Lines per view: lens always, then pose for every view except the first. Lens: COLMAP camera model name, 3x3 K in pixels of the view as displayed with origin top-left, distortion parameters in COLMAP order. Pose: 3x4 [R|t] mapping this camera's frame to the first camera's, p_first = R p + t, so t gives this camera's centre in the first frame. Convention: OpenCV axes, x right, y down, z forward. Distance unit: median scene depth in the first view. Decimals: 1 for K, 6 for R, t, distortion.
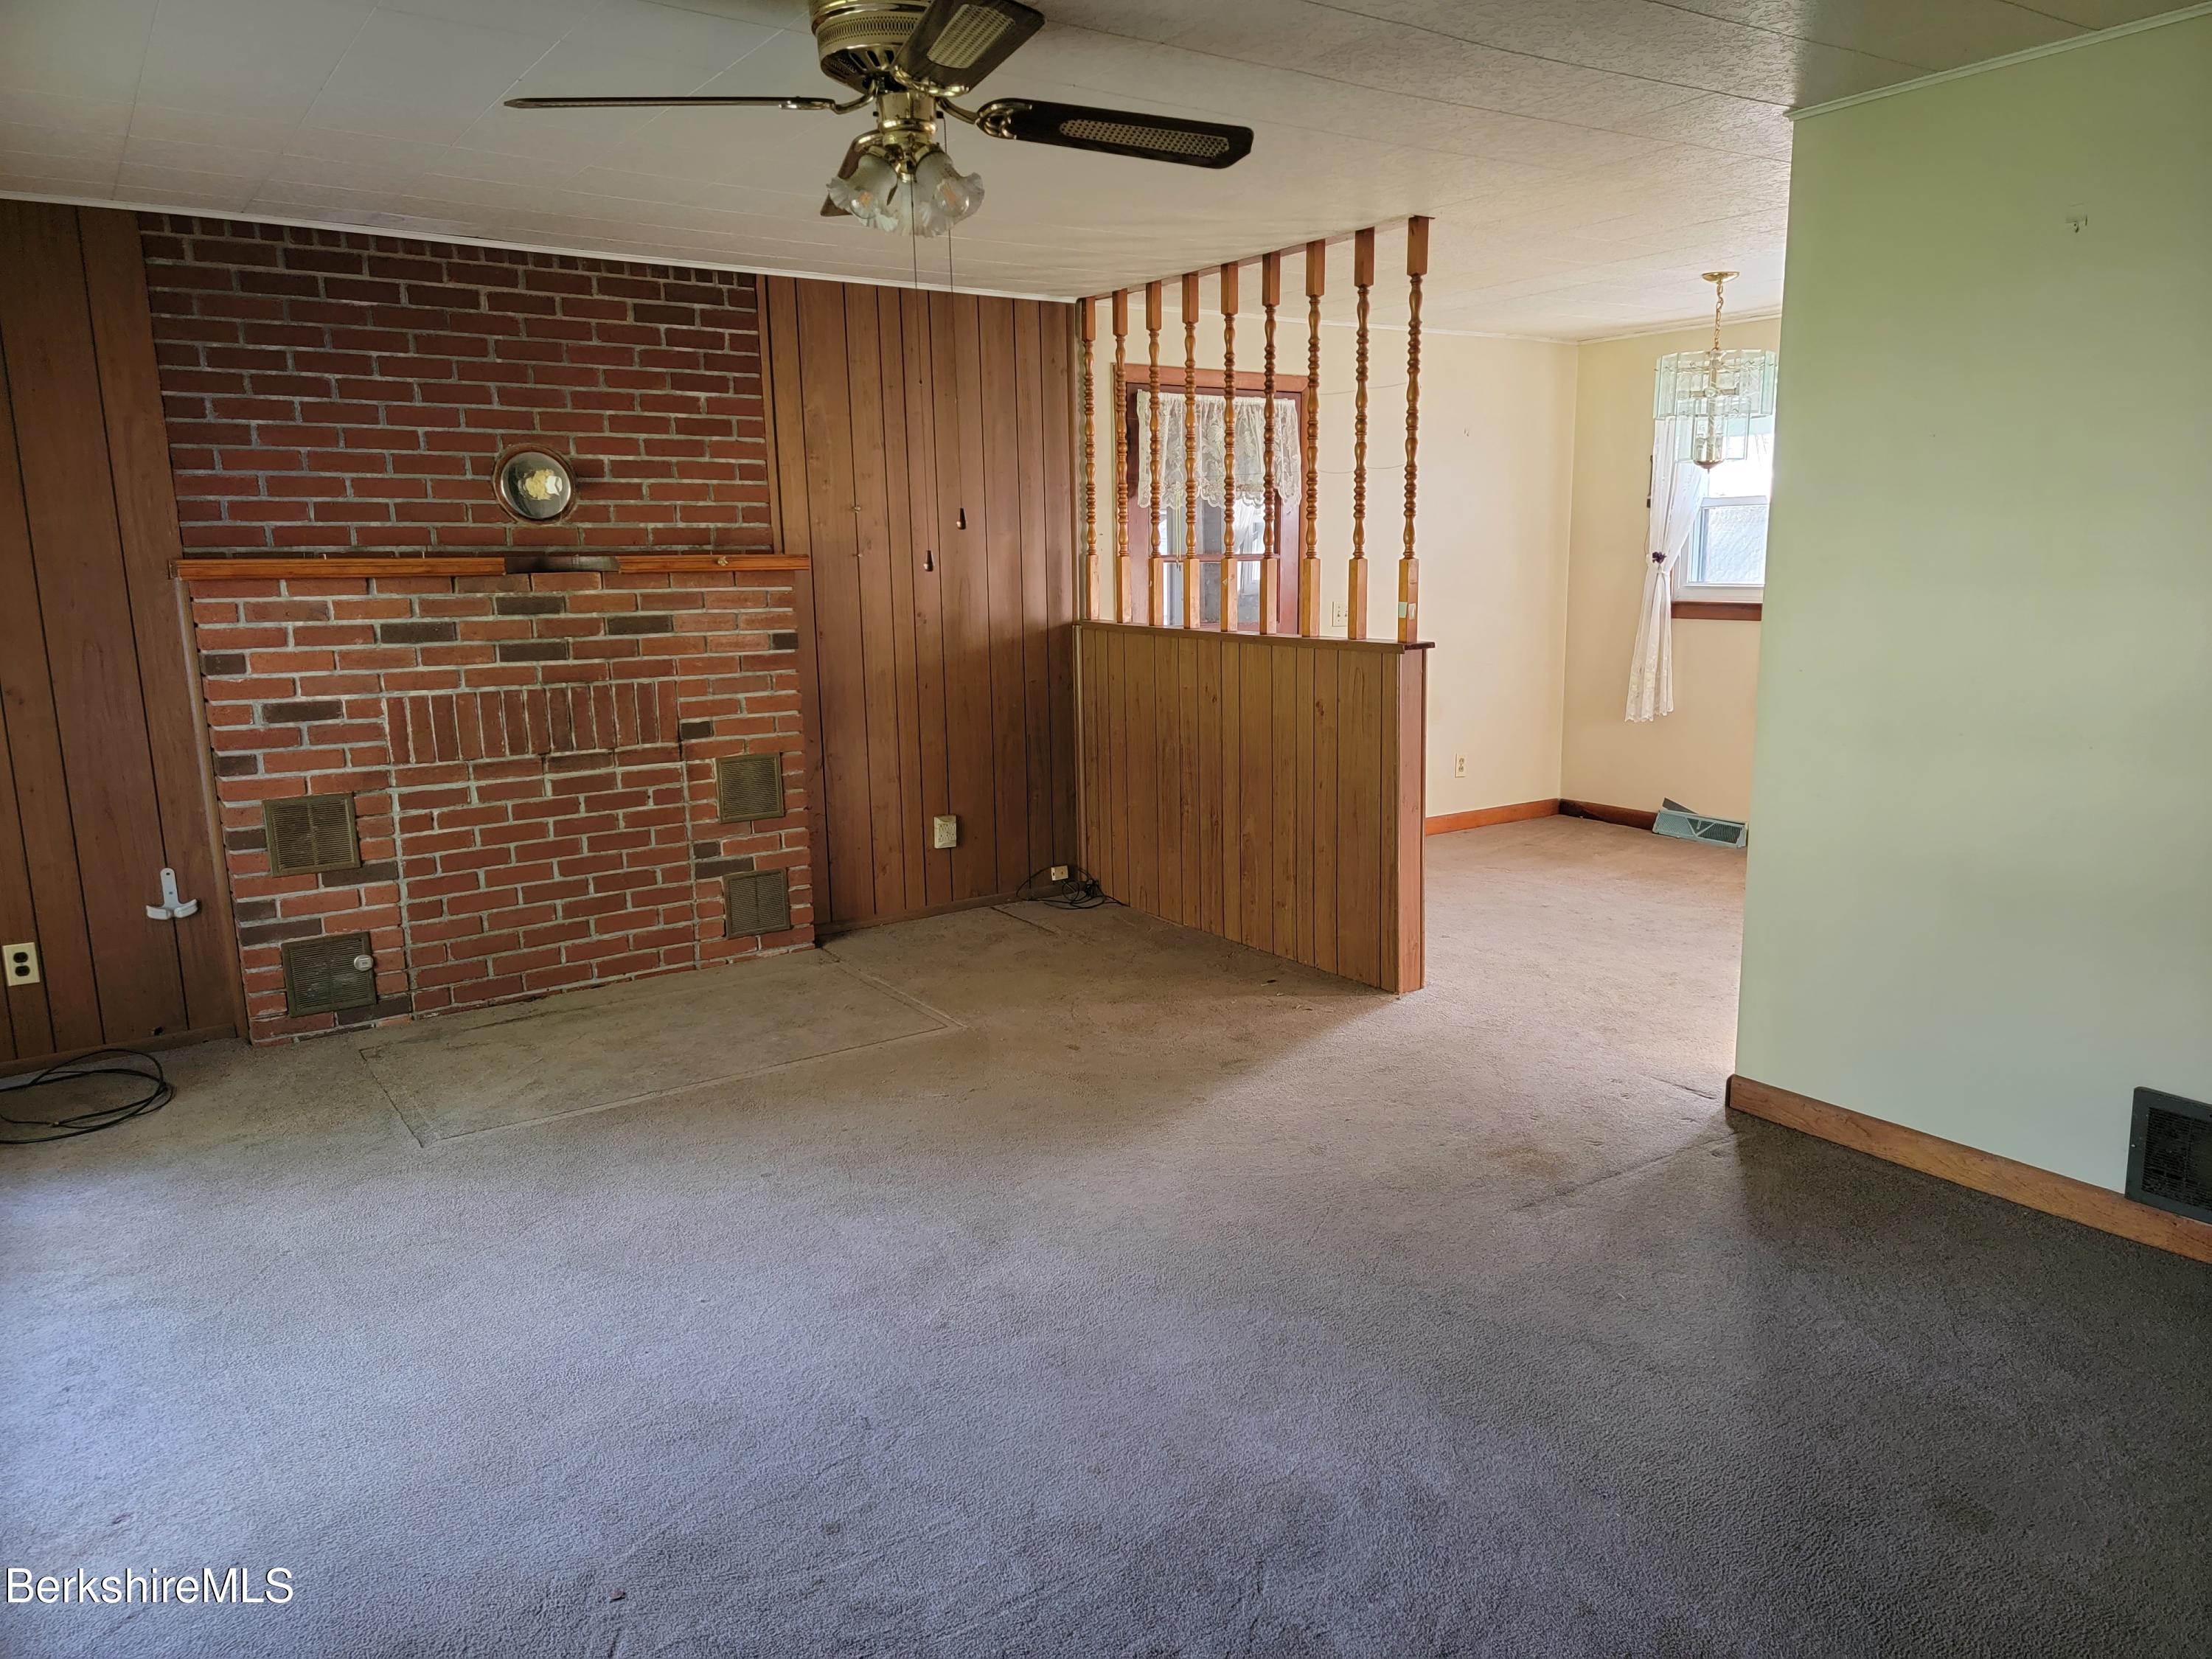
lens RADIAL K [[1526.6, 0, 1116.0], [0, 1526.6, 830.2], [0, 0, 1]] dist [0.072499, -0.063589]
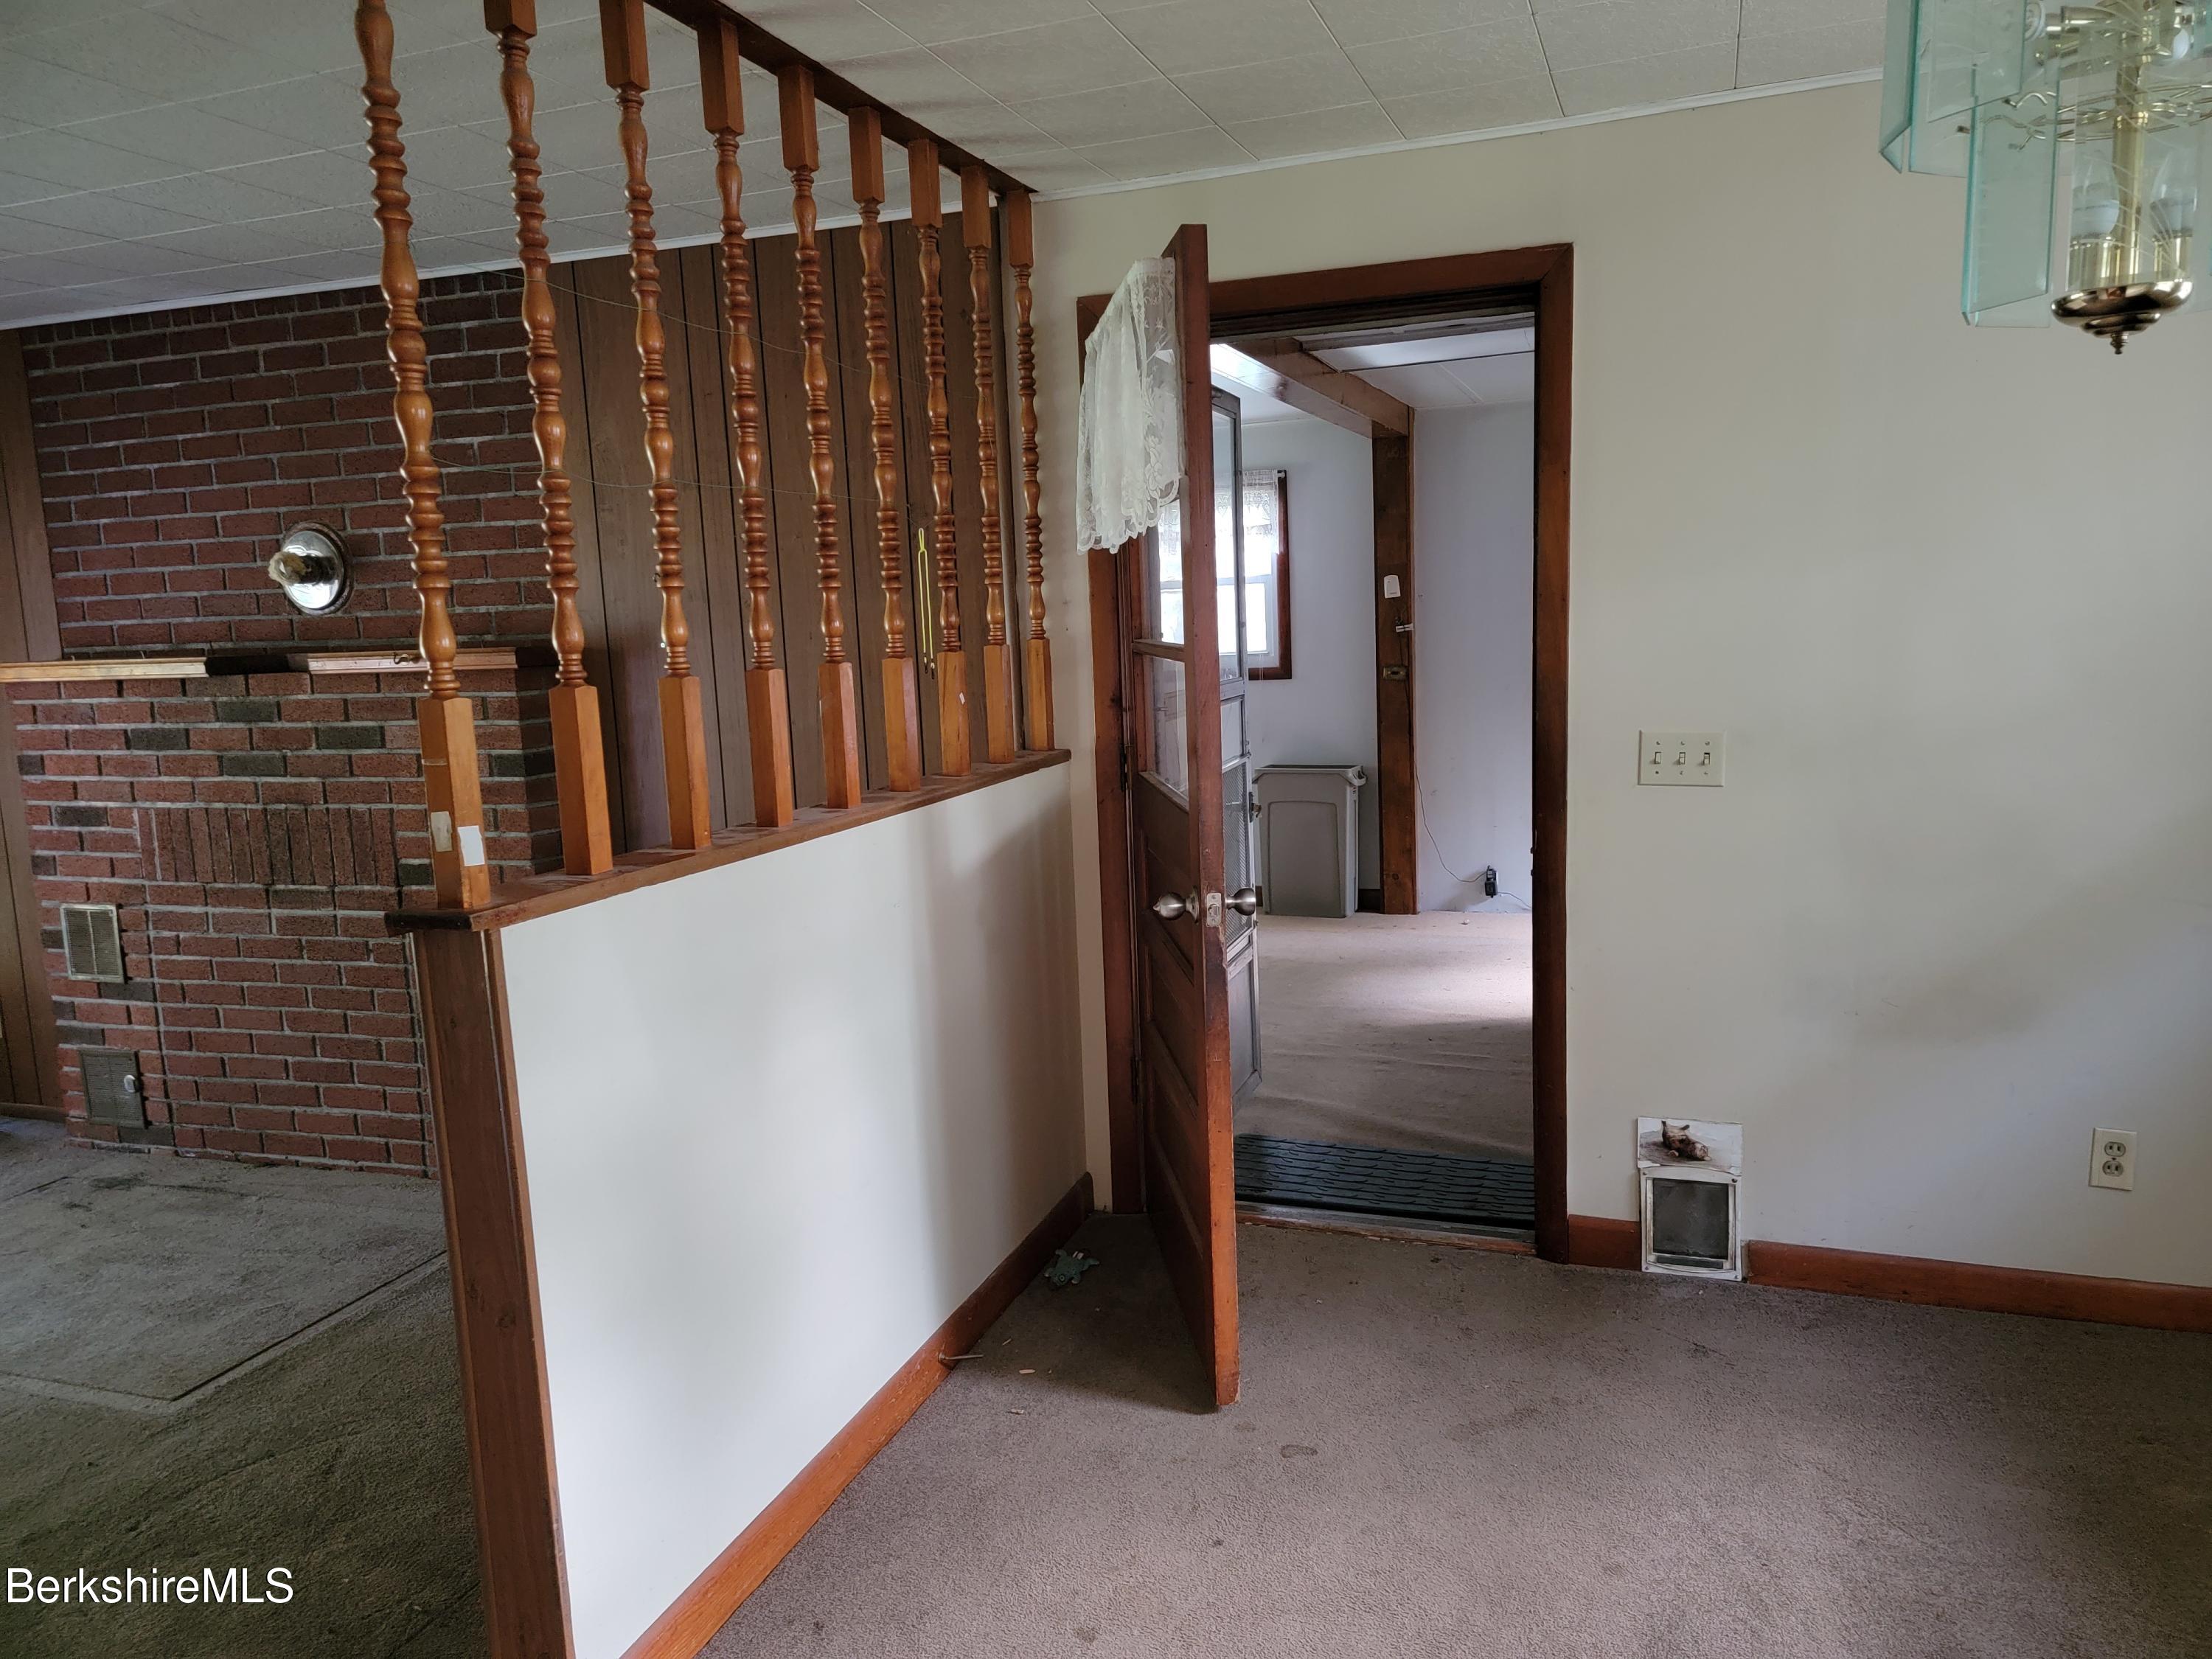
lens RADIAL K [[1526.6, 0, 1126.4], [0, 1526.6, 824.6], [0, 0, 1]] dist [0.072499, -0.063589]
pose [[0.595946, 0.100864, -0.796665, 0.607254], [-0.118979, 0.992221, 0.036621, -0.175840], [0.794161, 0.072962, 0.603311, 0.887568]]
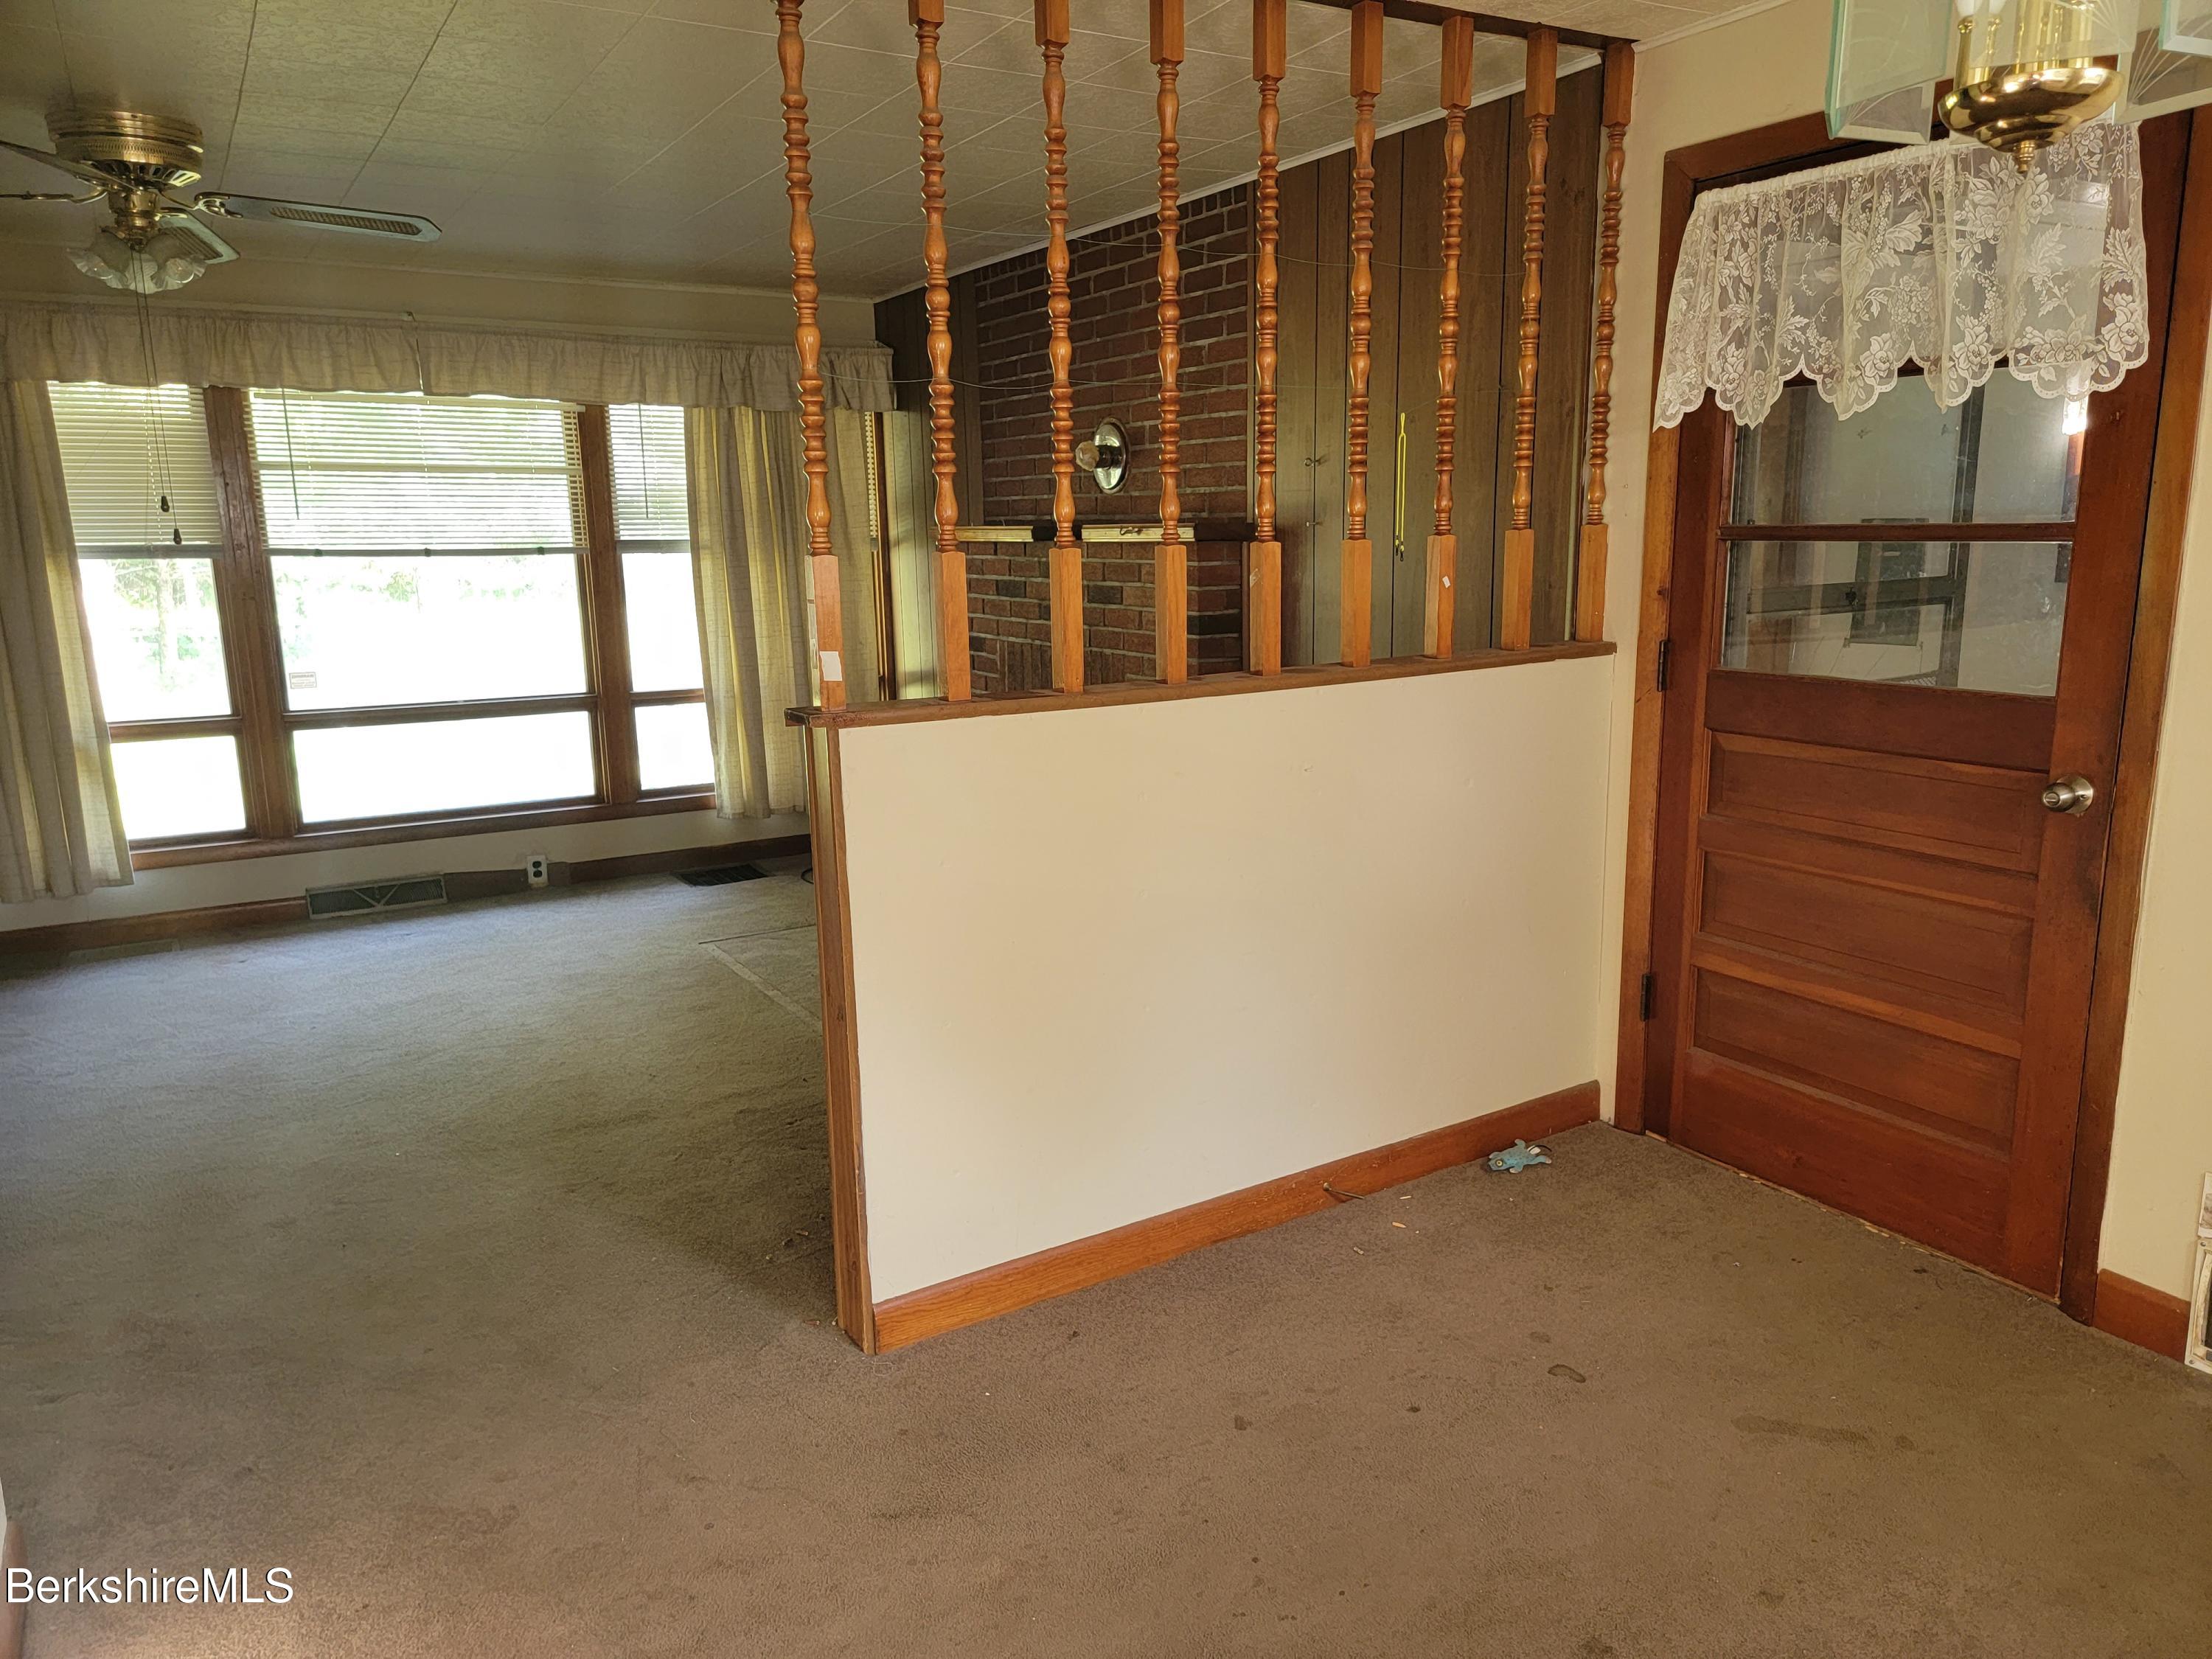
lens RADIAL K [[1526.6, 0, 1141.0], [0, 1526.6, 827.2], [0, 0, 1]] dist [0.072499, -0.063589]
pose [[-0.039718, 0.207770, -0.977371, 0.721491], [-0.169480, 0.962569, 0.211511, -0.213334], [0.984733, 0.174045, -0.003019, 1.113769]]
